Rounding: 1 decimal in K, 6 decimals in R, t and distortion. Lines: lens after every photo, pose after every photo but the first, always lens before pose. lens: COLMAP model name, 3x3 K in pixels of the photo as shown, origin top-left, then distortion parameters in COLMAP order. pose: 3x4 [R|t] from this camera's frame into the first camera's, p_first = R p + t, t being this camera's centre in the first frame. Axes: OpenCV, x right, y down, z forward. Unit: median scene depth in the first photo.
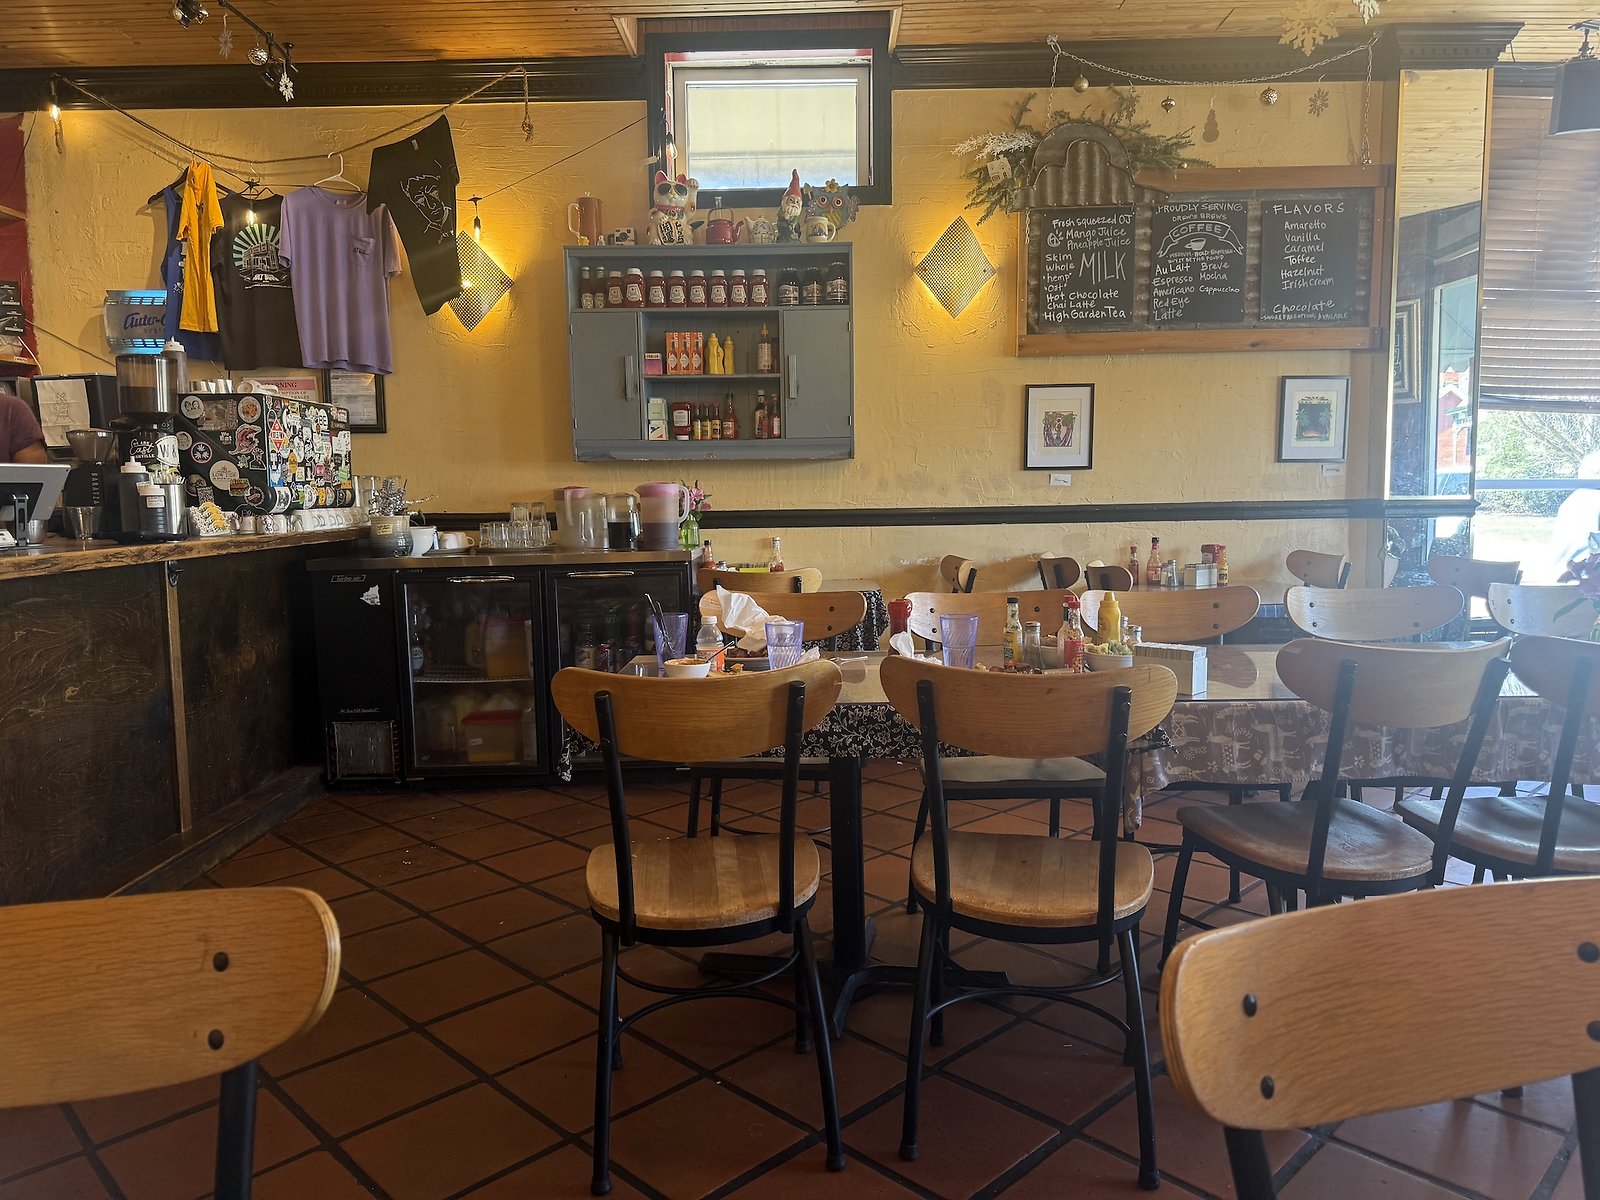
lens RADIAL K [[1131.8, 0, 800.8], [0, 1131.8, 605.4], [0, 0, 1]] dist [0.037091, -0.046211]
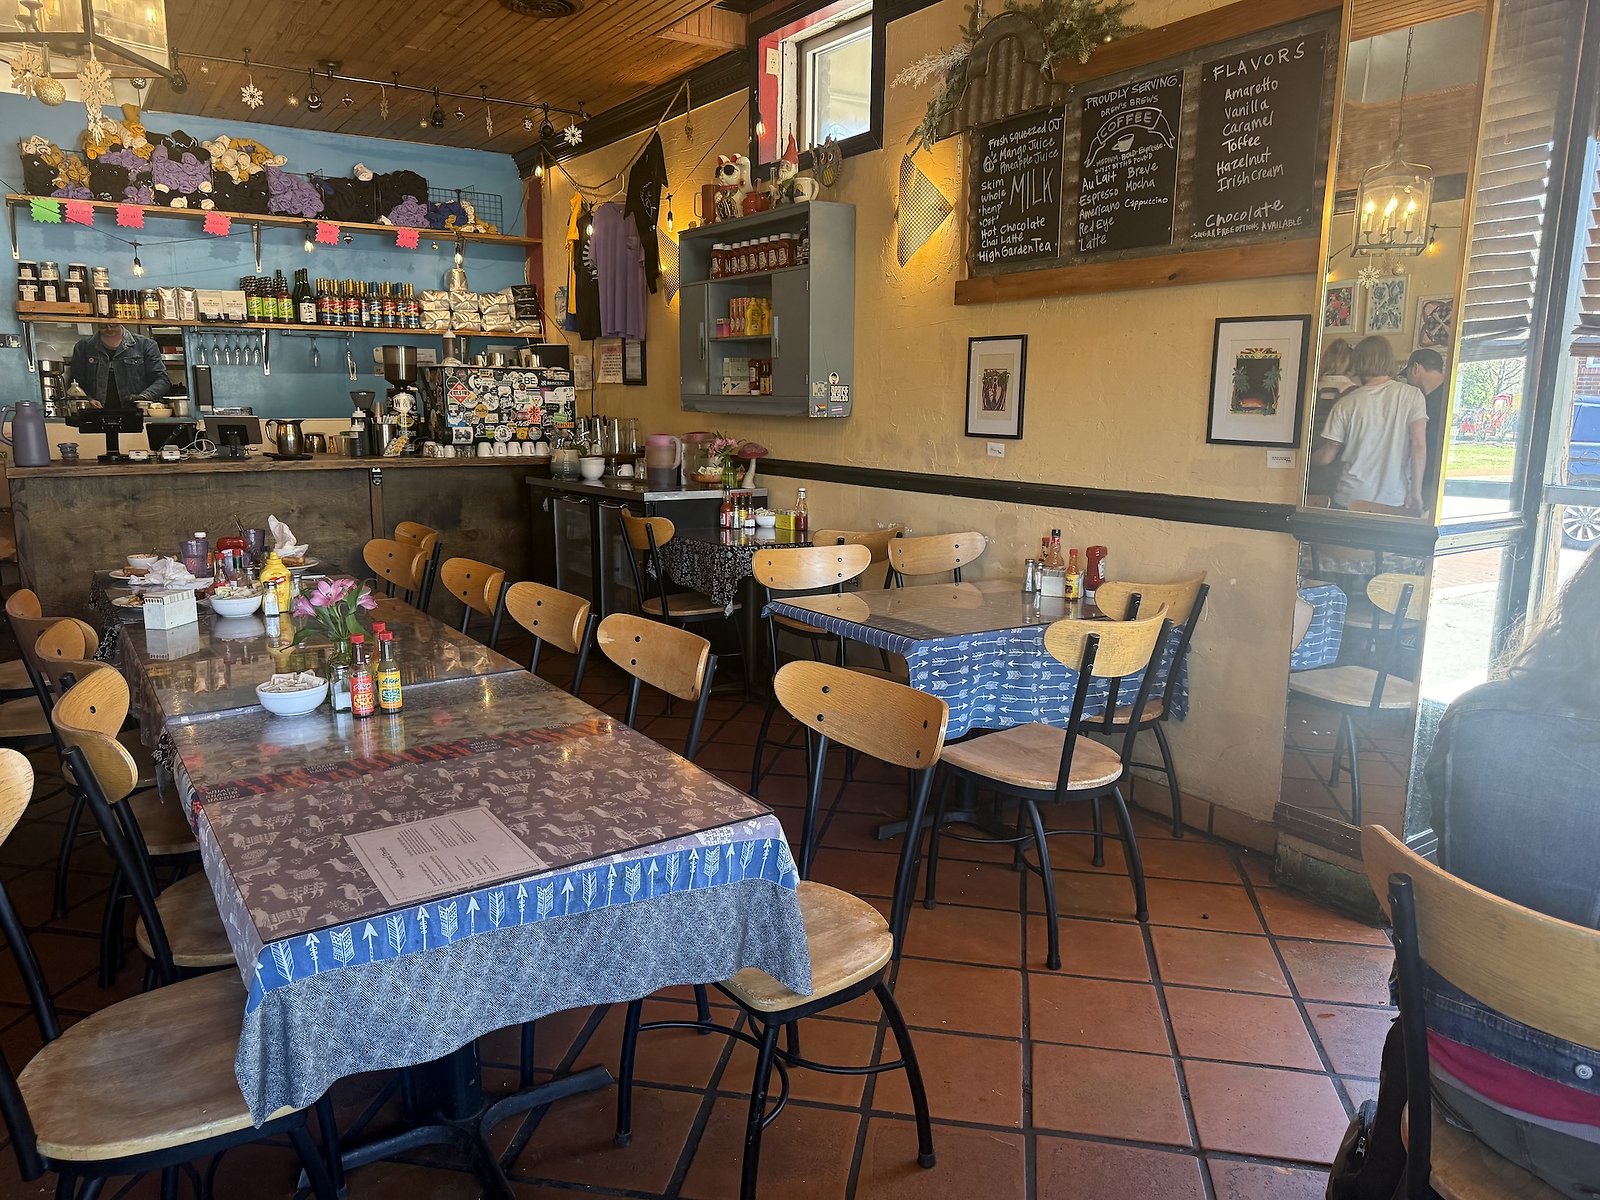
lens RADIAL K [[1143.5, 0, 794.9], [0, 1143.5, 597.2], [0, 0, 1]] dist [0.040865, -0.045681]
pose [[0.563619, 0.163900, -0.809611, 0.893832], [-0.098932, 0.986456, 0.130829, -0.103002], [0.820089, 0.006359, 0.572200, 0.399741]]
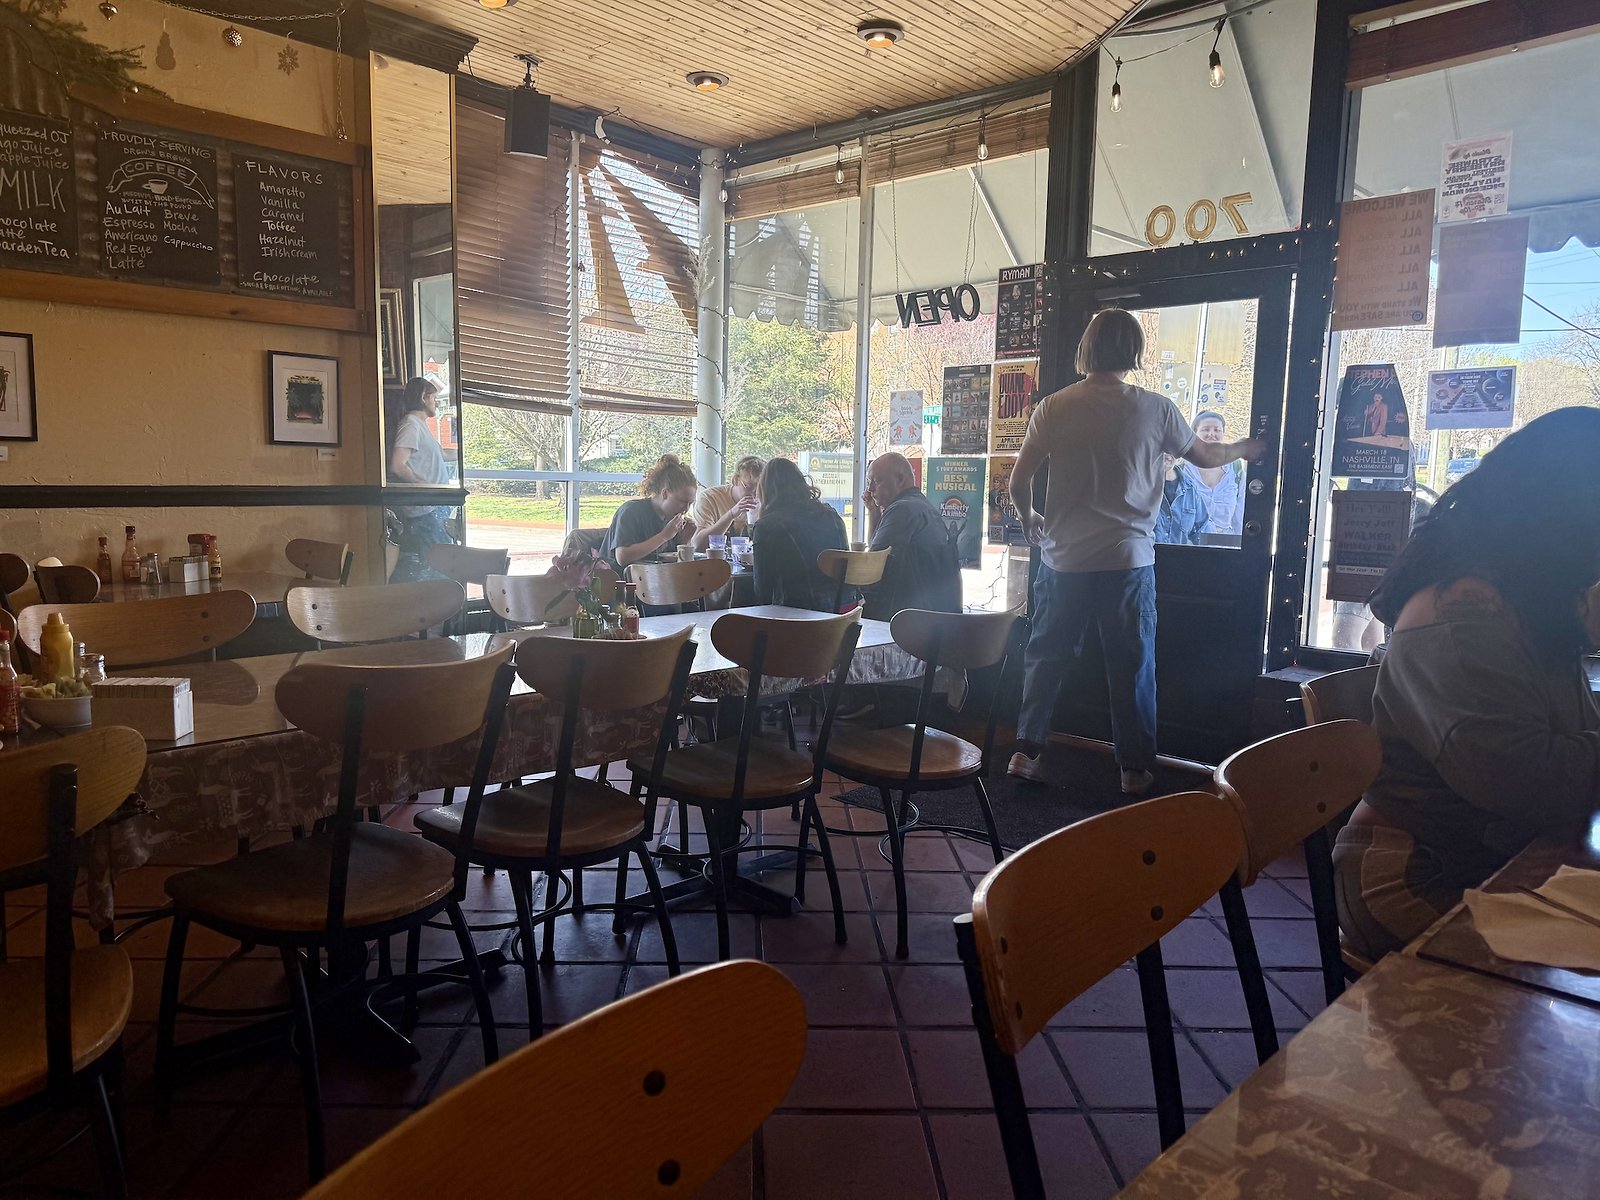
lens RADIAL K [[1131.8, 0, 800.8], [0, 1131.8, 605.4], [0, 0, 1]] dist [0.037091, -0.046211]
pose [[0.678711, -0.060251, 0.731930, 0.028151], [0.044417, 0.998172, 0.040980, -0.014293], [-0.733061, 0.004696, 0.680147, 0.057822]]
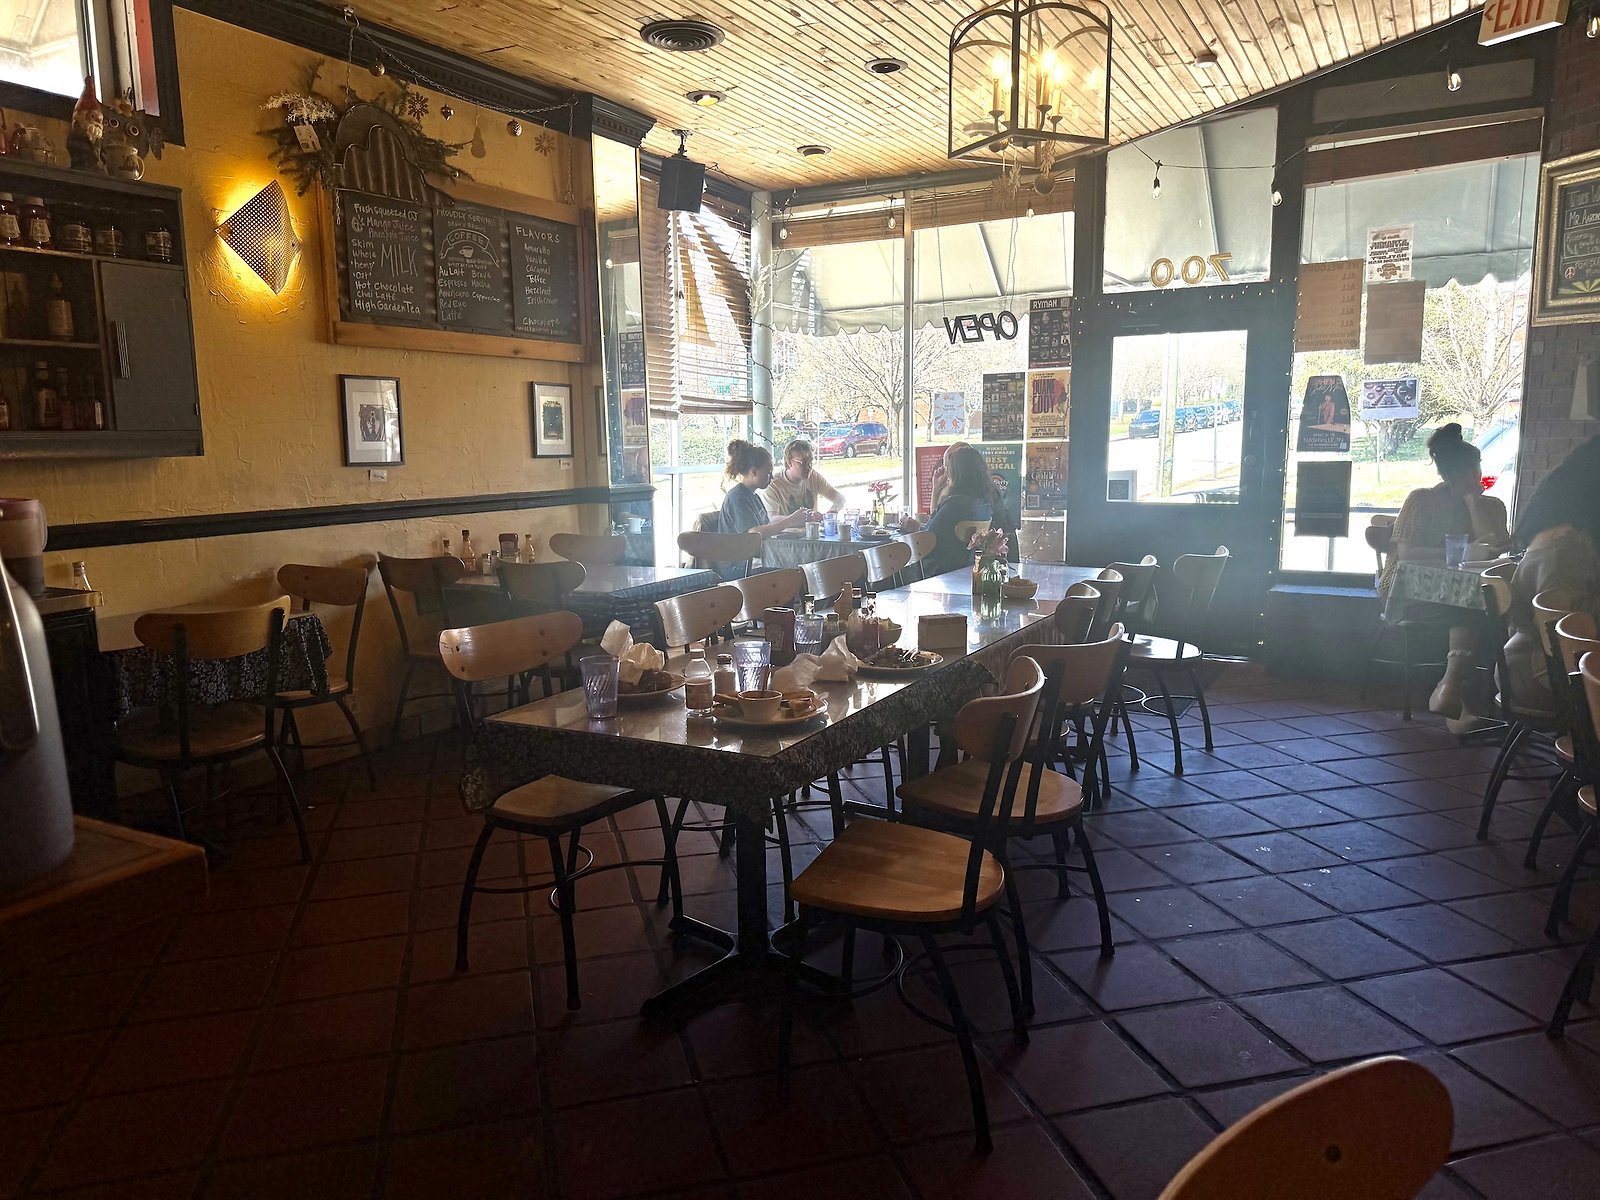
lens RADIAL K [[1131.8, 0, 800.8], [0, 1131.8, 605.4], [0, 0, 1]] dist [0.037091, -0.046211]
pose [[0.482020, -0.123434, 0.867422, -0.467614], [0.094162, 0.991591, 0.088778, -0.056019], [-0.871085, 0.038885, 0.489590, 0.225950]]
